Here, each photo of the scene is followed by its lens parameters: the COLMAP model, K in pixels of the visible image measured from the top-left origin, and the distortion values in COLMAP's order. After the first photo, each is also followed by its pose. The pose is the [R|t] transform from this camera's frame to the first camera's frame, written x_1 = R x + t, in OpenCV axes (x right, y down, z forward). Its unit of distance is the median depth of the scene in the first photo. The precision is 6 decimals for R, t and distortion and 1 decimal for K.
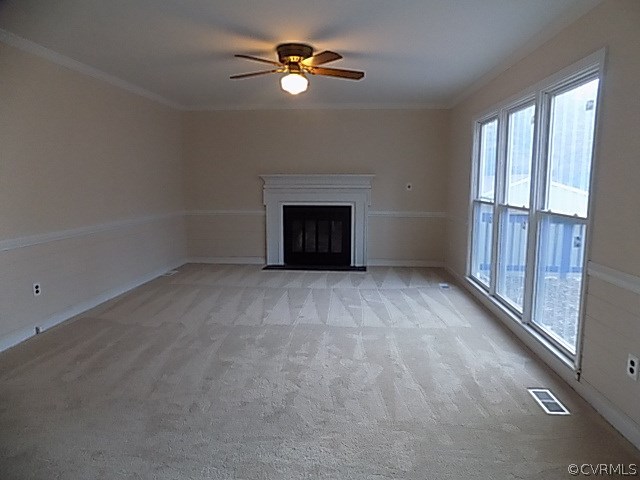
lens RADIAL K [[423.5, 0, 320.0], [0, 423.5, 240.0], [0, 0, 1]] dist [-0.075497, 0.067374]
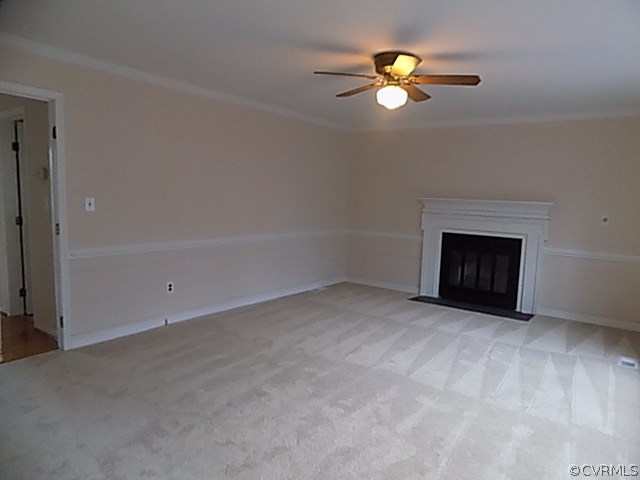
lens RADIAL K [[423.5, 0, 320.0], [0, 423.5, 240.0], [0, 0, 1]] dist [-0.075497, 0.067374]
pose [[0.858085, 0.084029, -0.506585, 0.256899], [-0.107889, 0.994002, -0.017870, -0.036880], [0.502045, 0.069989, 0.862005, 0.167415]]
